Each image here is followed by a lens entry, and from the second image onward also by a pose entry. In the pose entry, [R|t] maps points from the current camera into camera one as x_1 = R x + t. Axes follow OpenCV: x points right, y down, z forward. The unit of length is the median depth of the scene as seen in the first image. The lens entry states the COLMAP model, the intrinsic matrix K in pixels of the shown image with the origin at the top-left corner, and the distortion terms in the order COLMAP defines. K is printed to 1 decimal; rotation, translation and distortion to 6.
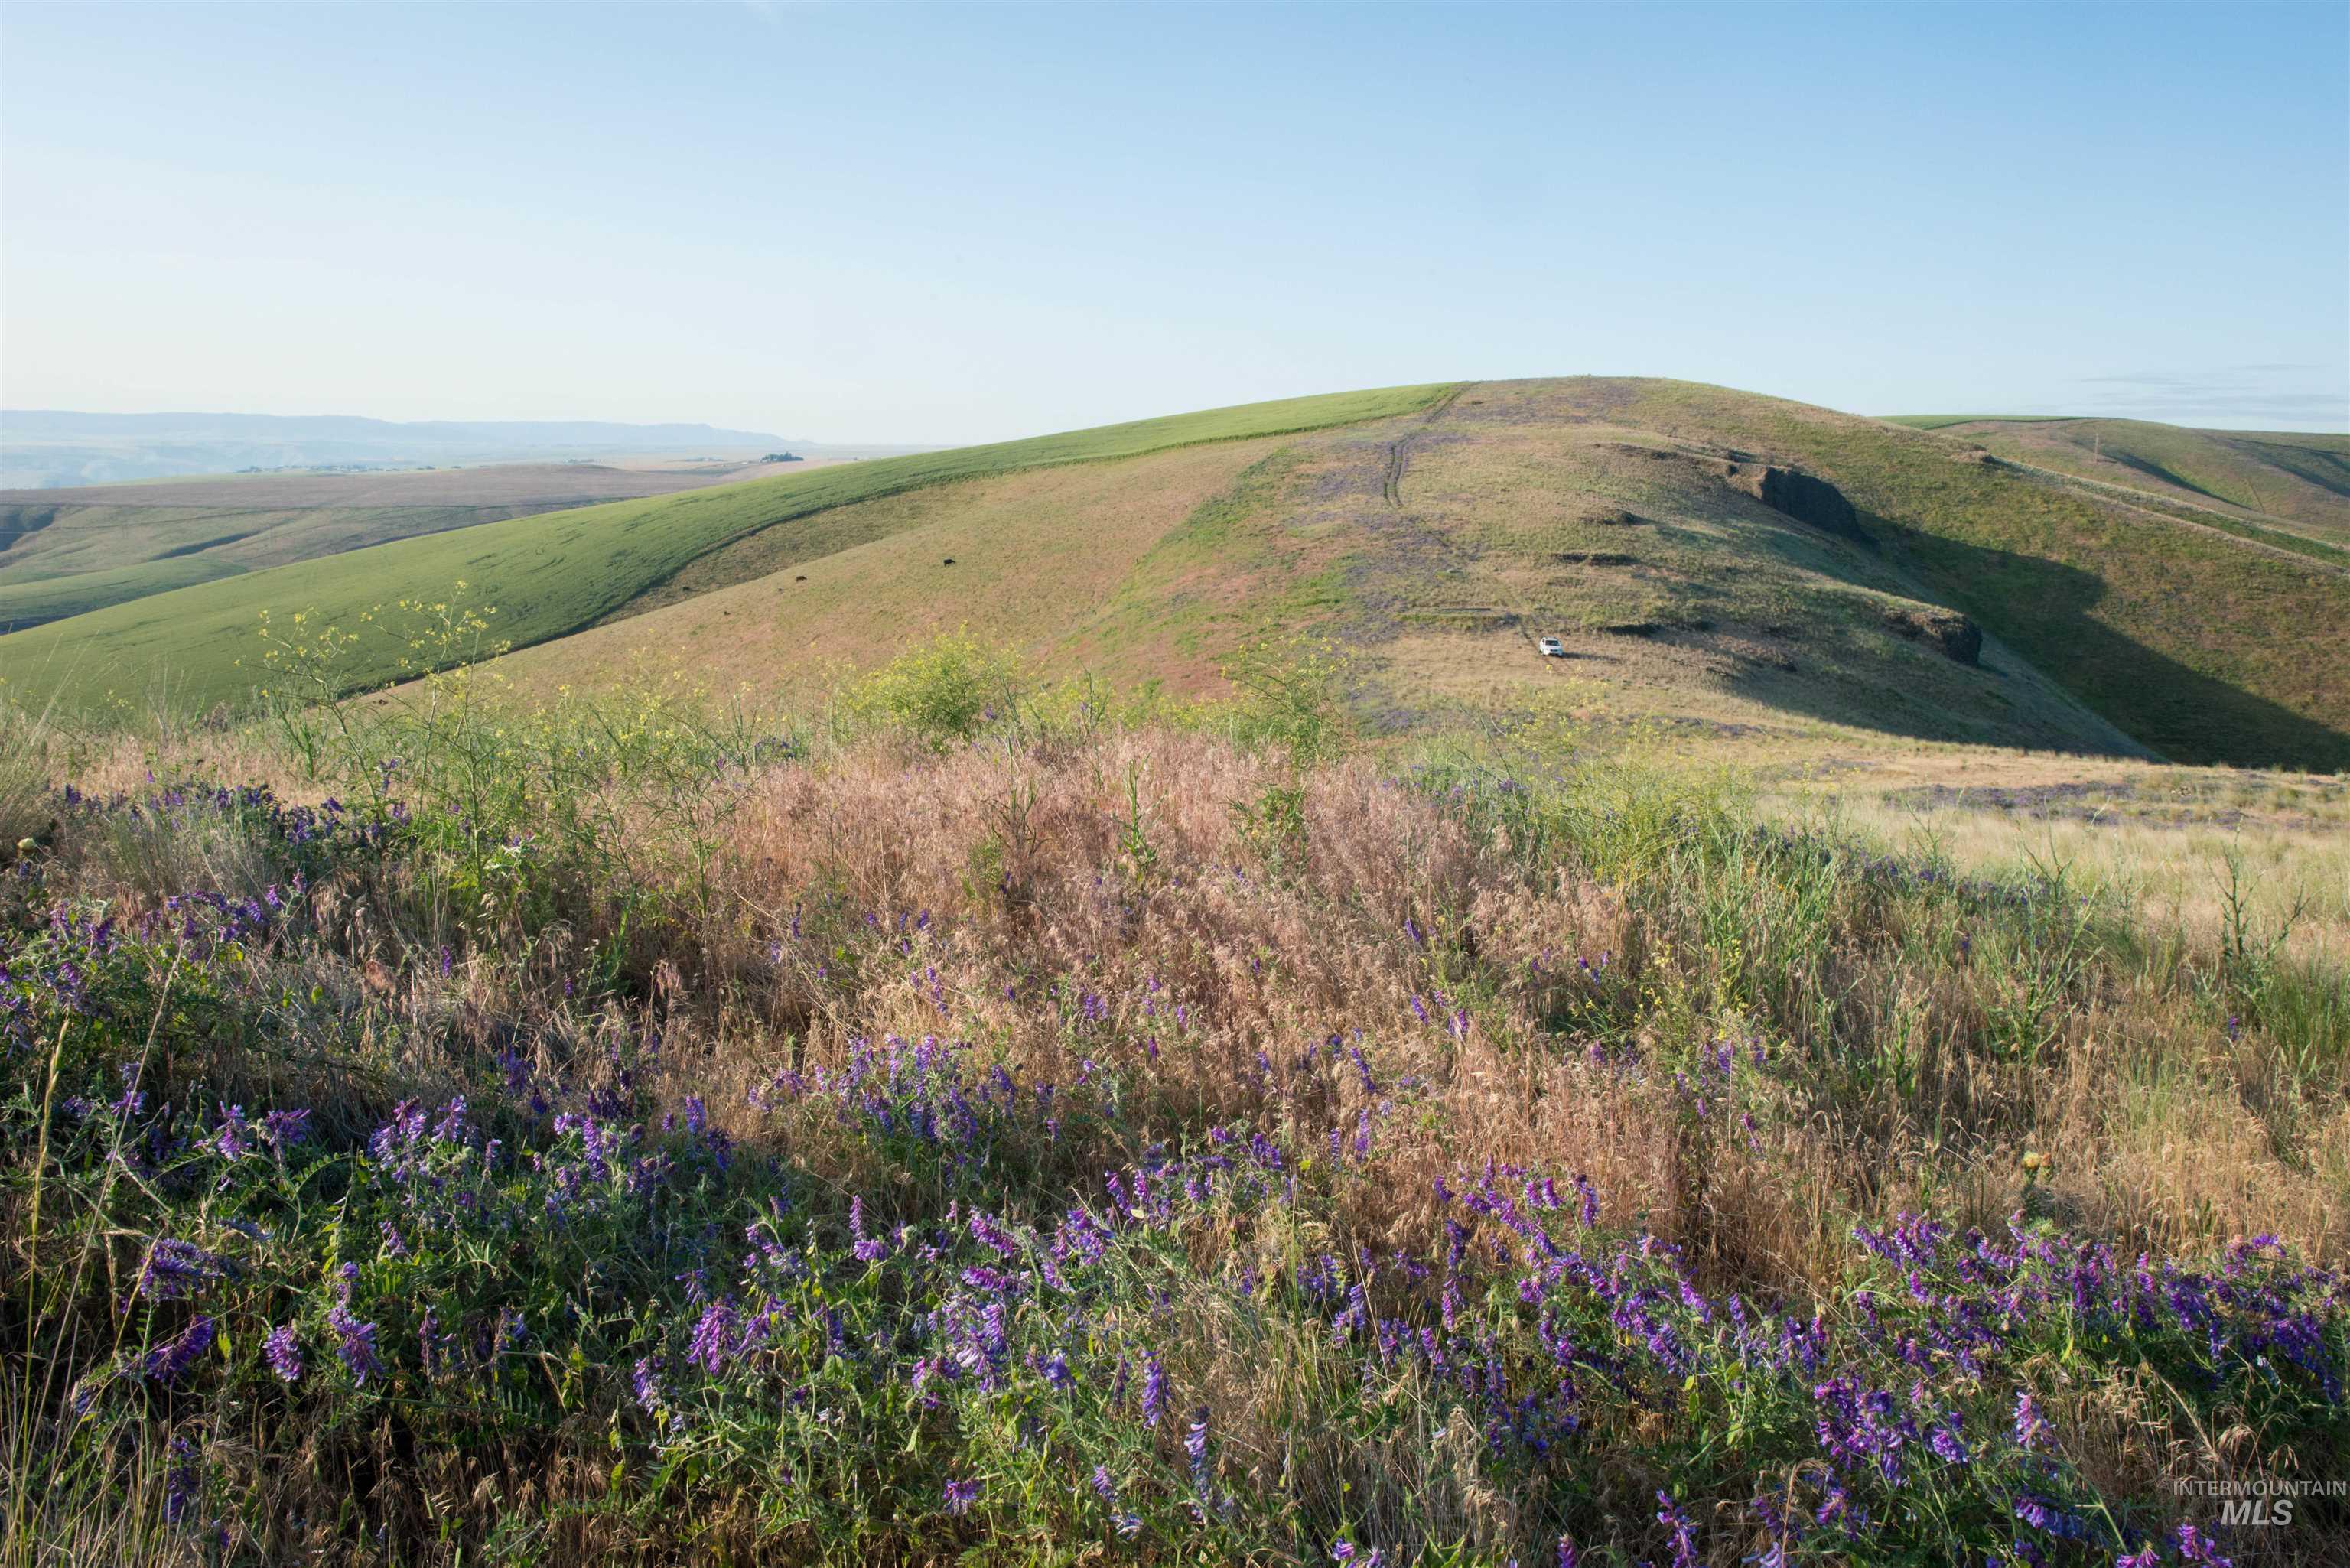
lens RADIAL K [[1622.5, 0, 1177.0], [0, 1622.5, 808.0], [0, 0, 1]] dist [-0.038818, 0.026980]
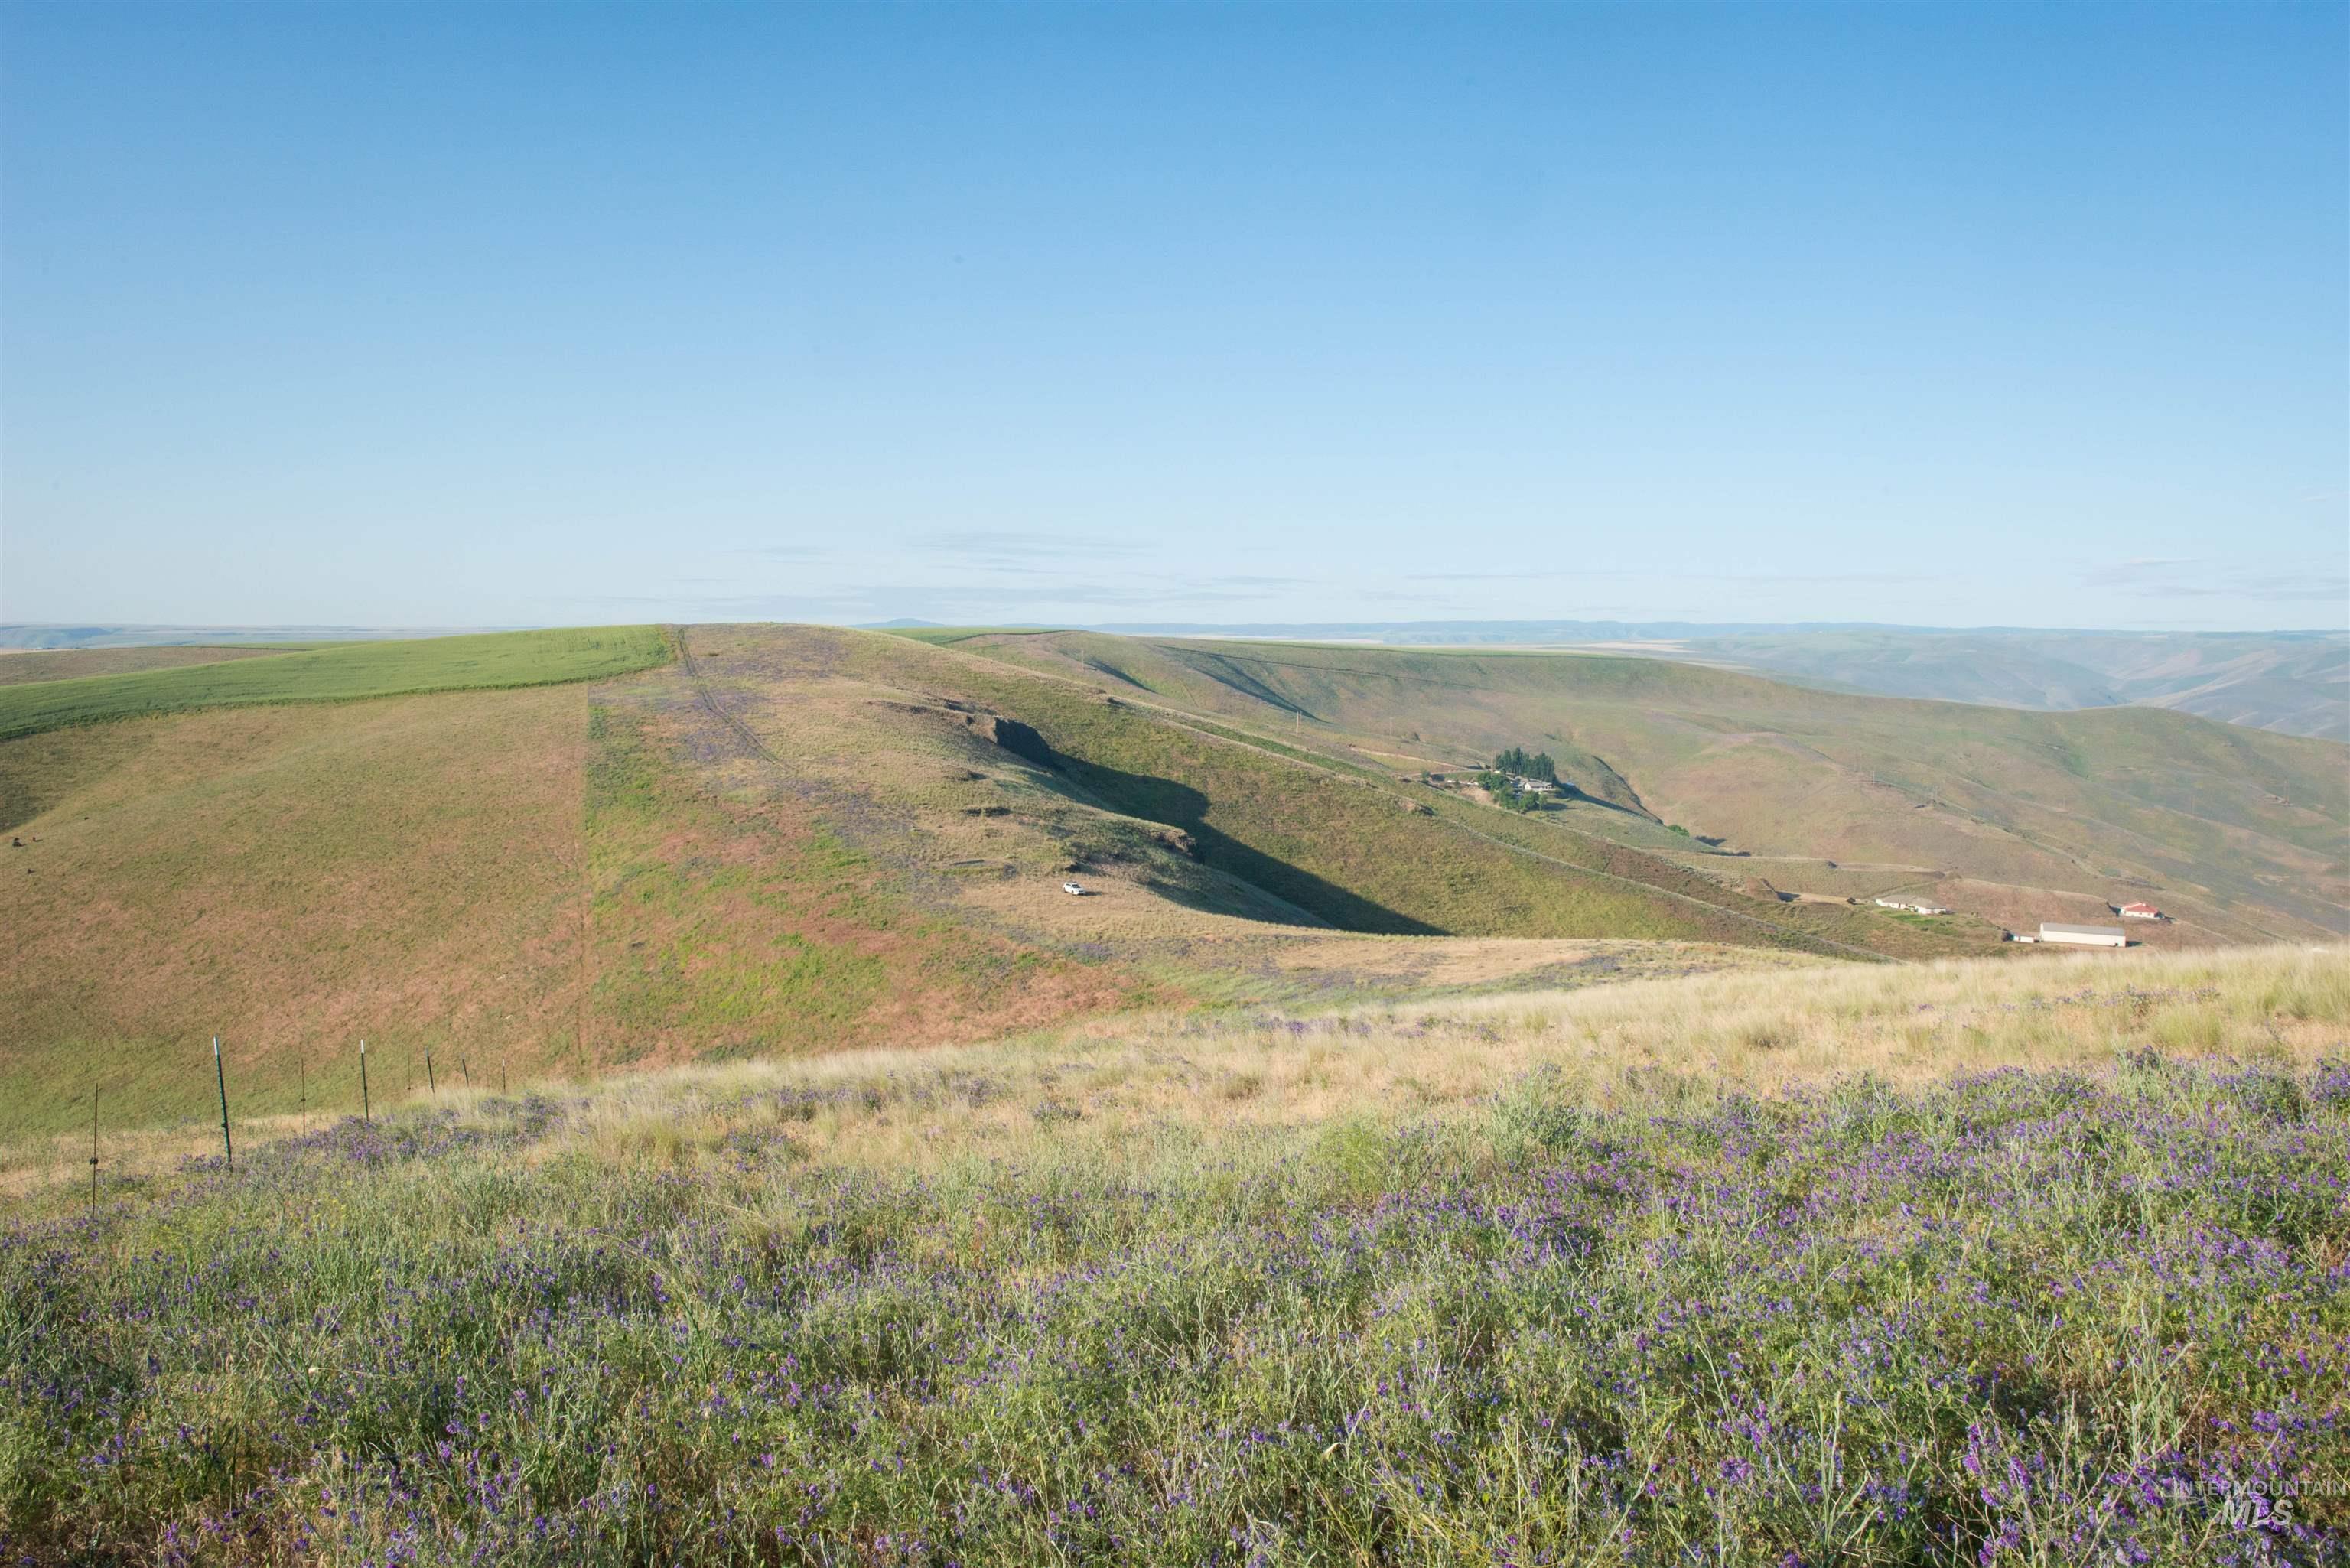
lens RADIAL K [[1622.5, 0, 1181.3], [0, 1622.5, 777.6], [0, 0, 1]] dist [-0.038818, 0.026980]
pose [[0.813967, -0.042022, 0.579389, -0.264433], [0.115348, 0.989212, -0.090302, -0.025116], [-0.569344, 0.140334, 0.810033, -0.142703]]
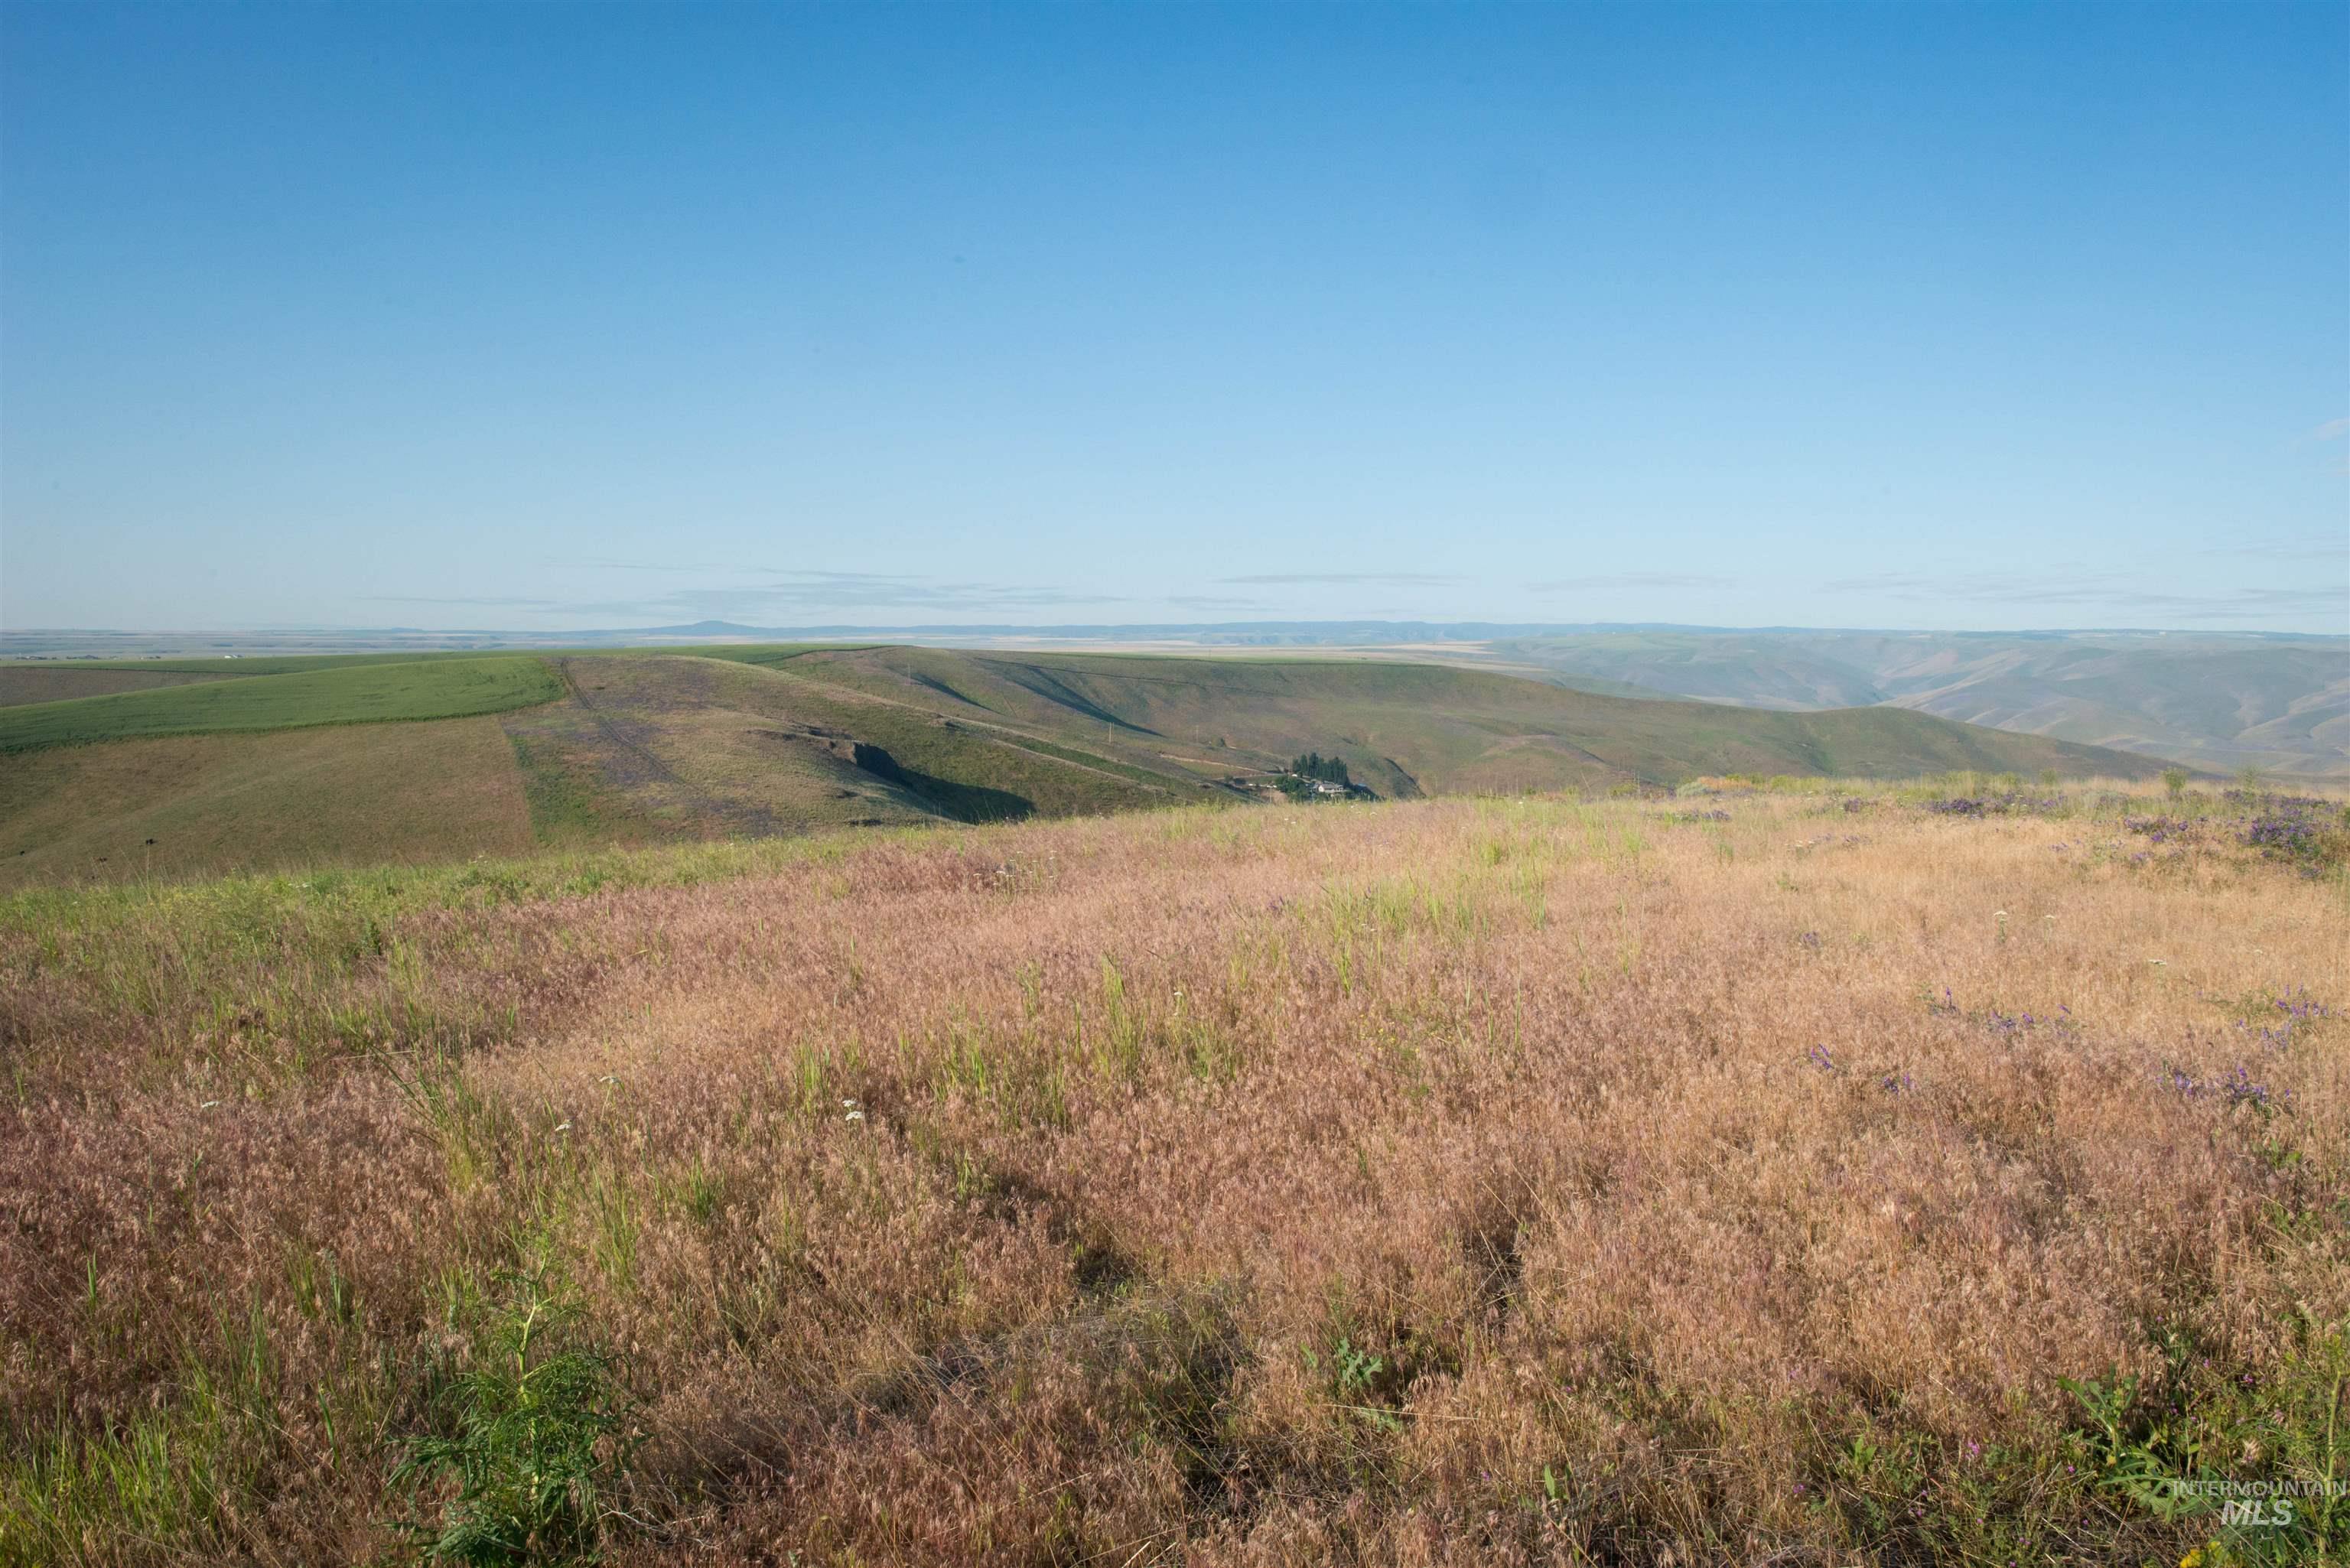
lens RADIAL K [[1622.5, 0, 1180.4], [0, 1622.5, 783.1], [0, 0, 1]] dist [-0.038818, 0.026980]
pose [[0.743280, -0.053355, 0.666850, -0.428287], [0.136758, 0.987882, -0.073391, -0.012865], [-0.654853, 0.145747, 0.741569, -0.351896]]
